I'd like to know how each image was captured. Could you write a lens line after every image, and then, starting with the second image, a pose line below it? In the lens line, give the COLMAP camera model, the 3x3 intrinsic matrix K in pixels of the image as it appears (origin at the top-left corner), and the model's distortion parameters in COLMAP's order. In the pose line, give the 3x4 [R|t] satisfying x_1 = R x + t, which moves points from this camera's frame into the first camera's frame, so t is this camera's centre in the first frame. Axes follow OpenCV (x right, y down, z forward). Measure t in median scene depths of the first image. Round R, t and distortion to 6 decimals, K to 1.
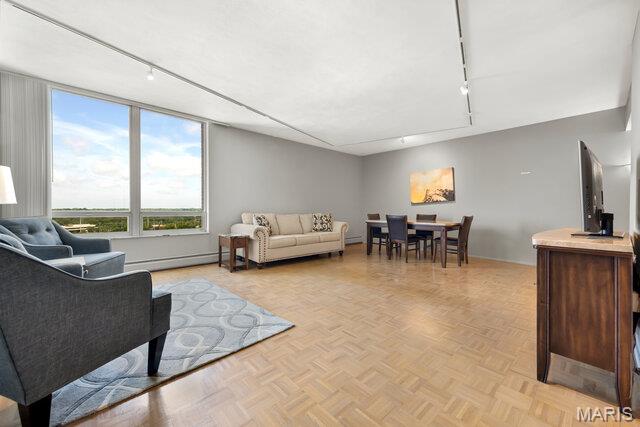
lens RADIAL K [[252.8, 0, 319.4], [0, 252.8, 211.8], [0, 0, 1]] dist [0.003134, -0.000189]
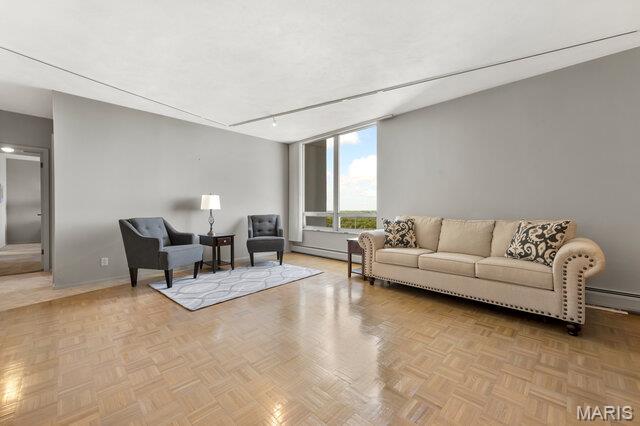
lens RADIAL K [[252.8, 0, 319.1], [0, 252.8, 213.2], [0, 0, 1]] dist [0.003134, -0.000189]
pose [[0.058904, 0.006369, -0.998243, 0.568235], [-0.009327, 0.999940, 0.005830, -0.006303], [0.998220, 0.008967, 0.058959, 0.783985]]
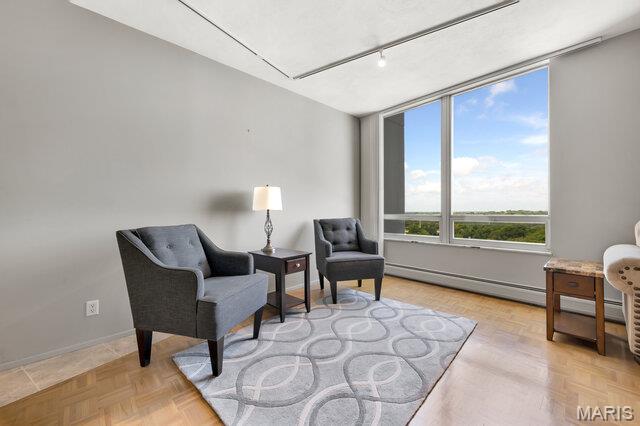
lens RADIAL K [[252.8, 0, 318.2], [0, 252.8, 211.9], [0, 0, 1]] dist [0.003134, -0.000189]
pose [[0.019936, -0.006558, -0.999780, 0.135296], [-0.005119, 0.999965, -0.006662, -0.004292], [0.999788, 0.005250, 0.019902, 0.508325]]
